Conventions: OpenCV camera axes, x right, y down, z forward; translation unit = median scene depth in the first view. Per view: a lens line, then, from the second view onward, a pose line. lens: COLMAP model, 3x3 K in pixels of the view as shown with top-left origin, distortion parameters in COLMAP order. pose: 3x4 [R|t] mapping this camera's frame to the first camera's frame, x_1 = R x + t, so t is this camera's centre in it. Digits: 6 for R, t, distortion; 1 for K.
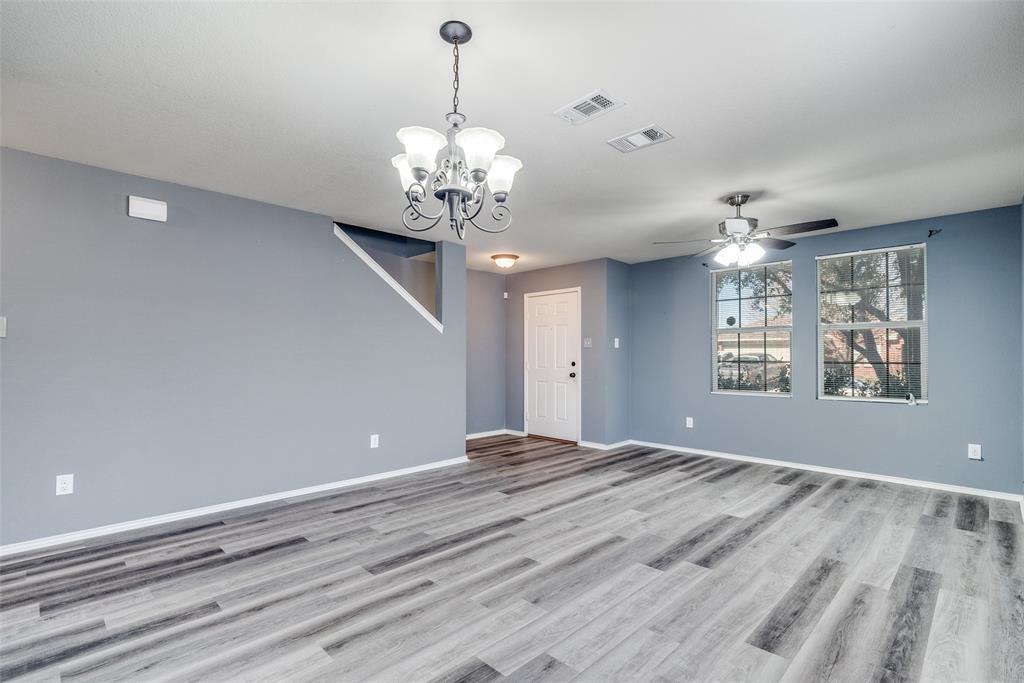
lens RADIAL K [[487.9, 0, 508.9], [0, 487.9, 356.8], [0, 0, 1]] dist [0.003865, 0.000044]
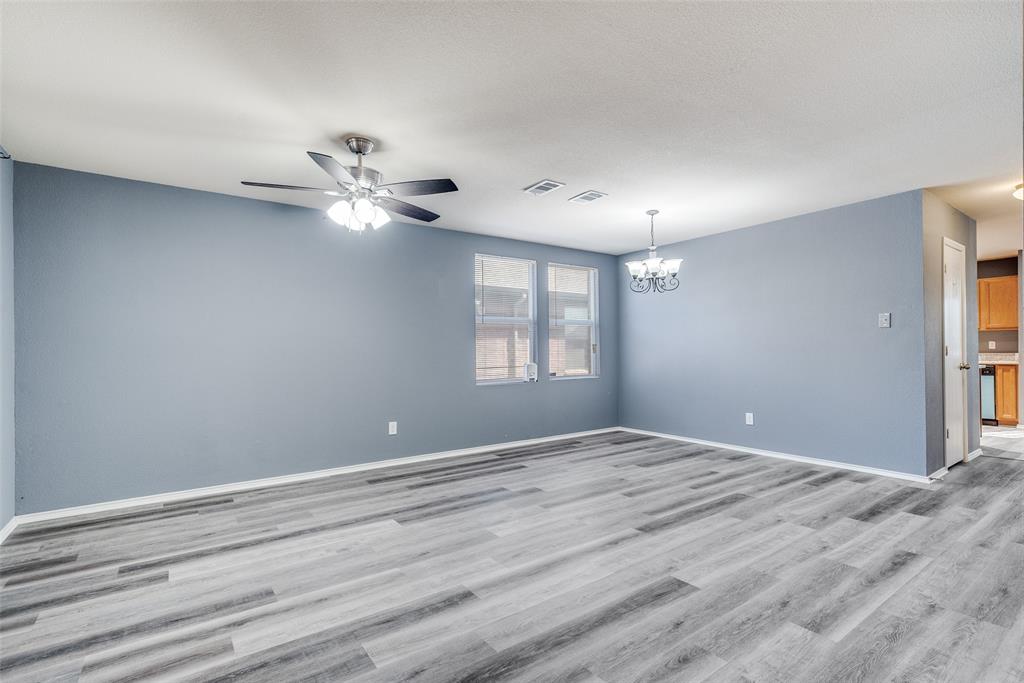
lens RADIAL K [[476.9, 0, 515.9], [0, 476.9, 345.2], [0, 0, 1]] dist [0.006665, -0.000833]
pose [[-0.987975, 0.010811, 0.154234, 0.118452], [0.009308, 0.999902, -0.010467, 0.016371], [-0.154332, -0.008906, -0.987979, 1.999820]]
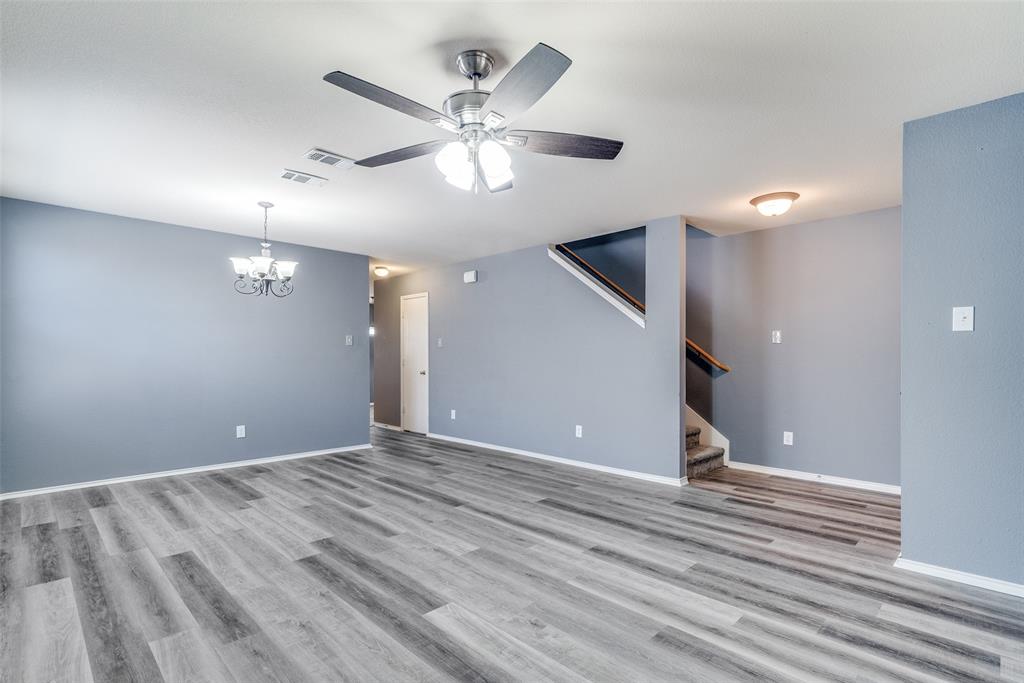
lens RADIAL K [[487.9, 0, 508.9], [0, 487.9, 356.8], [0, 0, 1]] dist [0.003865, 0.000044]
pose [[-0.008567, 0.001038, -0.999963, 1.182989], [-0.001994, 0.999997, 0.001055, 0.003529], [0.999961, 0.002003, -0.008565, 1.200696]]
